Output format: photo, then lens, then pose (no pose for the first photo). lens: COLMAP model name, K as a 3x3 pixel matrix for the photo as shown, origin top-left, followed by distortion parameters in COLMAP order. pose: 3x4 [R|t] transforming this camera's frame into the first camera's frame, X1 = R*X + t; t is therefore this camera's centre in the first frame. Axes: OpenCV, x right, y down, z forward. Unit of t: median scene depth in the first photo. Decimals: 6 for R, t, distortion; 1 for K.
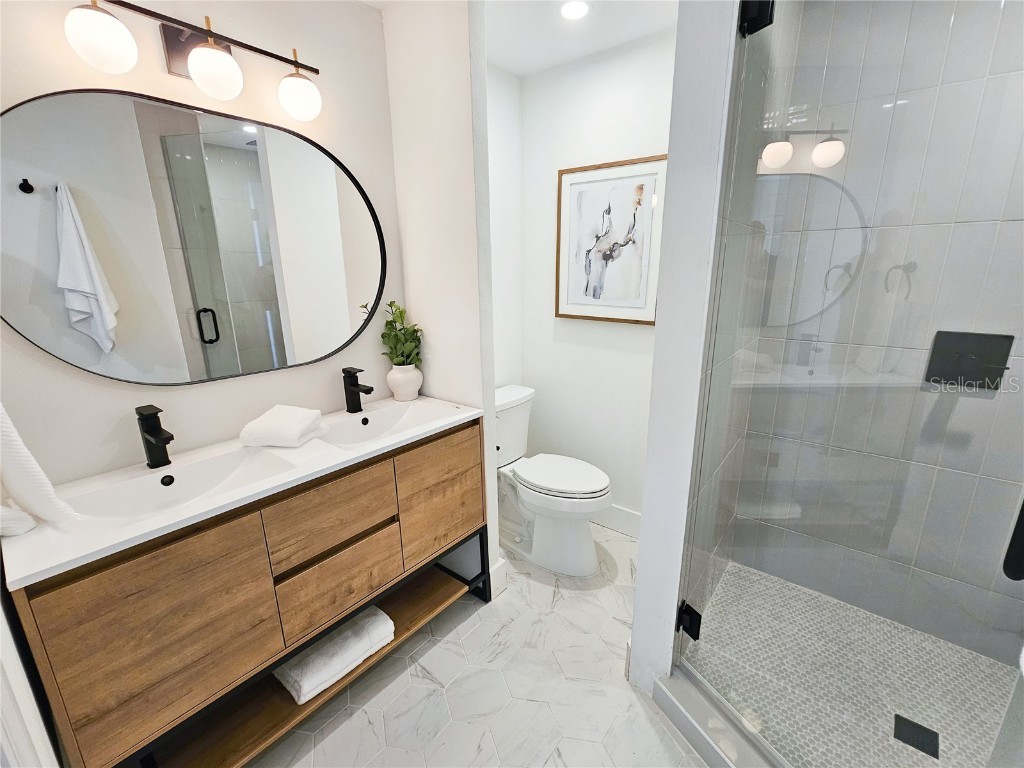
lens RADIAL K [[437.3, 0, 512.0], [0, 437.3, 384.0], [0, 0, 1]] dist [-0.002407, 0.000465]
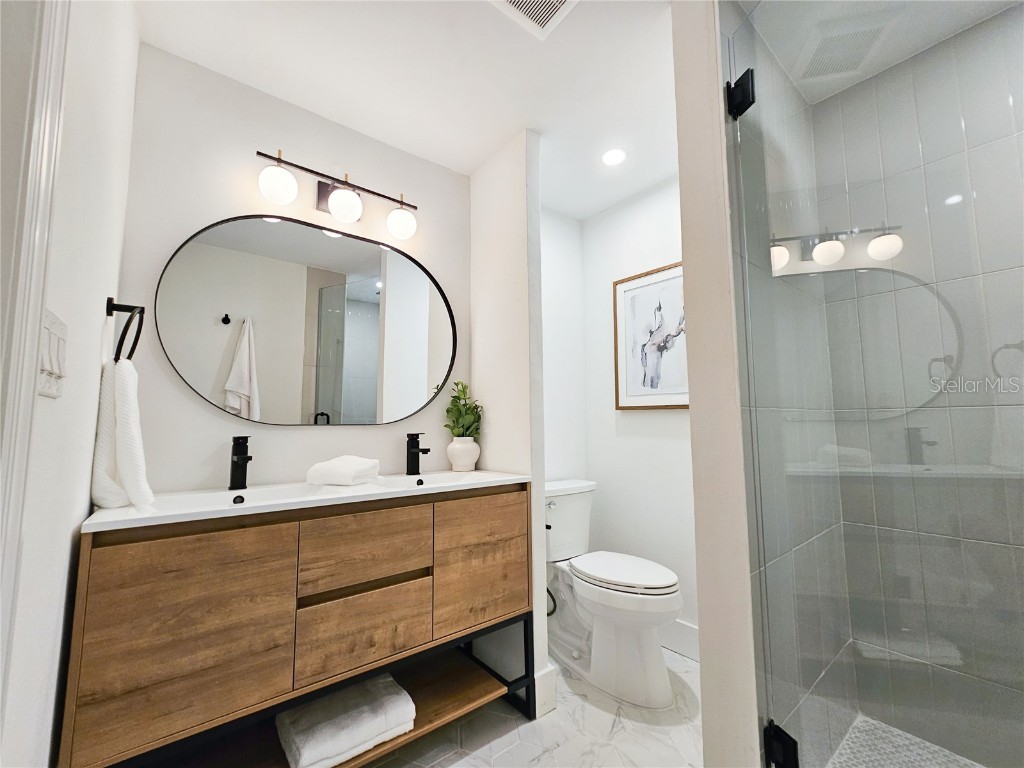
lens RADIAL K [[419.7, 0, 512.2], [0, 419.7, 388.8], [0, 0, 1]] dist [0.001212, -0.000206]
pose [[0.975112, -0.013255, -0.221315, 0.106144], [-0.063683, 0.939401, -0.336854, 0.194898], [0.212368, 0.342564, 0.915177, 0.038981]]
